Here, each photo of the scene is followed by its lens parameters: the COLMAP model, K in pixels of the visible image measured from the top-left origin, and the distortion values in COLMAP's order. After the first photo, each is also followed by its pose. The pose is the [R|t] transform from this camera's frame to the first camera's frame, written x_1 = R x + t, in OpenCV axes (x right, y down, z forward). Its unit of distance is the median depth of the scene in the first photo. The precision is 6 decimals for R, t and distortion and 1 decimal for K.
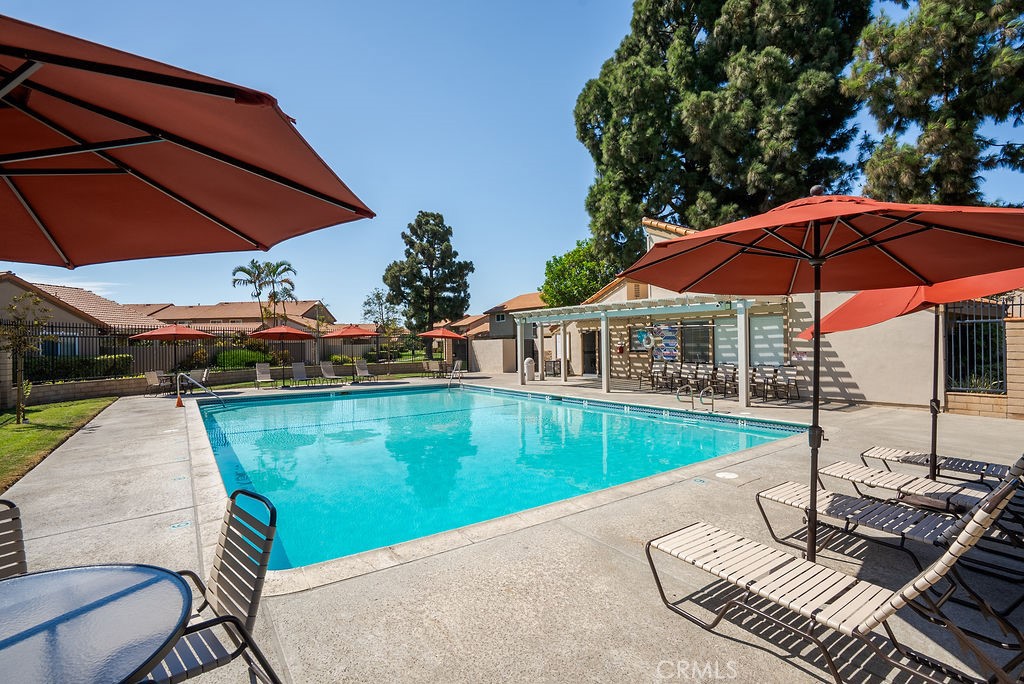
lens RADIAL K [[487.0, 0, 512.0], [0, 487.0, 342.0], [0, 0, 1]] dist [-0.073982, -0.000041]
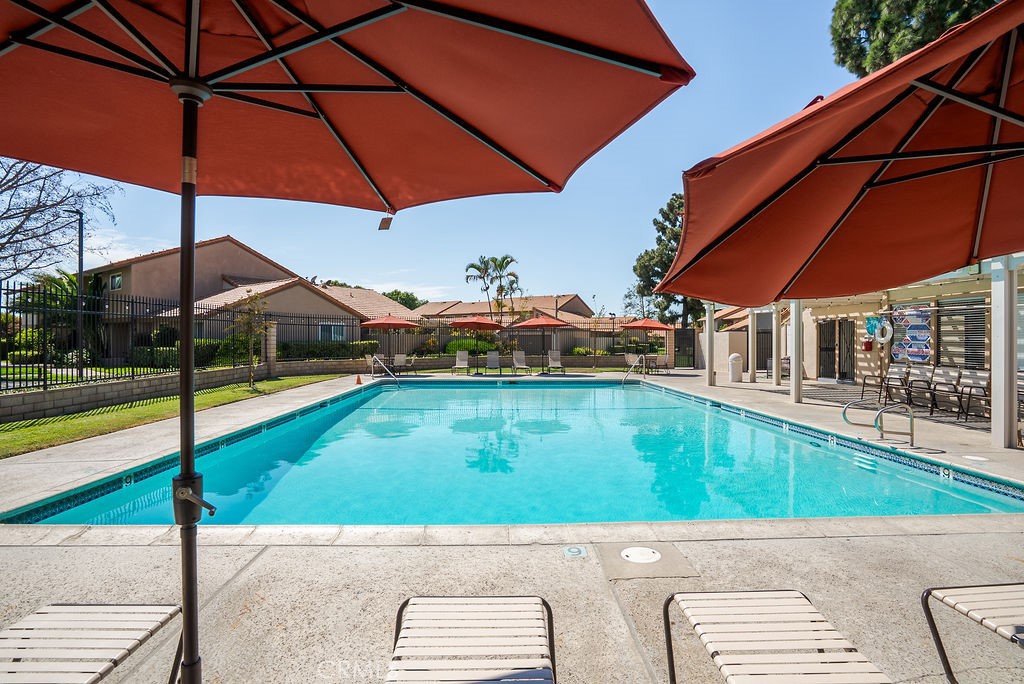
lens RADIAL K [[495.4, 0, 512.0], [0, 495.4, 342.0], [0, 0, 1]] dist [-0.037821, 0.017393]
pose [[0.841733, 0.018102, -0.539591, 0.162704], [-0.012461, 0.999823, 0.014104, 0.006386], [0.539751, -0.005148, 0.841809, 0.113320]]
